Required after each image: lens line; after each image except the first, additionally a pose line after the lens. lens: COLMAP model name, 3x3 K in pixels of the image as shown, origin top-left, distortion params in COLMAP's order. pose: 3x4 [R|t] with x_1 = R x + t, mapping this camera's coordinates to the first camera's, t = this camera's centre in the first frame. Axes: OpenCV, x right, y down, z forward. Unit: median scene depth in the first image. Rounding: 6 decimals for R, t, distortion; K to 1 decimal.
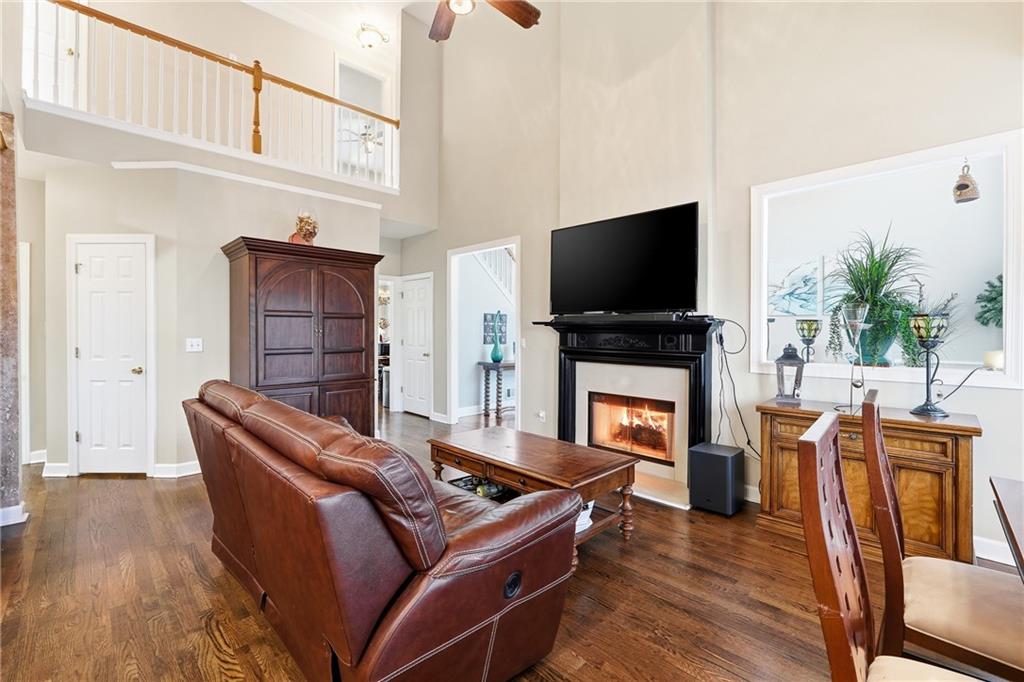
lens RADIAL K [[435.9, 0, 532.4], [0, 435.9, 329.8], [0, 0, 1]] dist [-0.016619, 0.004738]
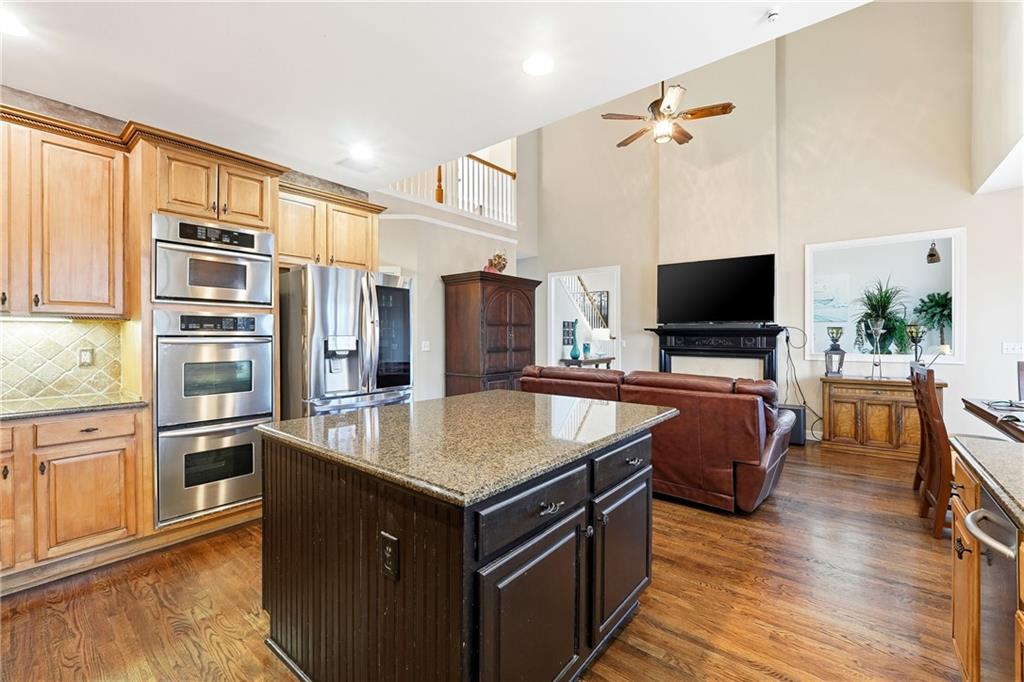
lens RADIAL K [[435.9, 0, 518.6], [0, 435.9, 333.5], [0, 0, 1]] dist [-0.016619, 0.004738]
pose [[0.994109, -0.004233, 0.108302, -0.696520], [0.004153, 0.999991, 0.000968, -0.005701], [-0.108305, -0.000512, 0.994118, -0.464261]]
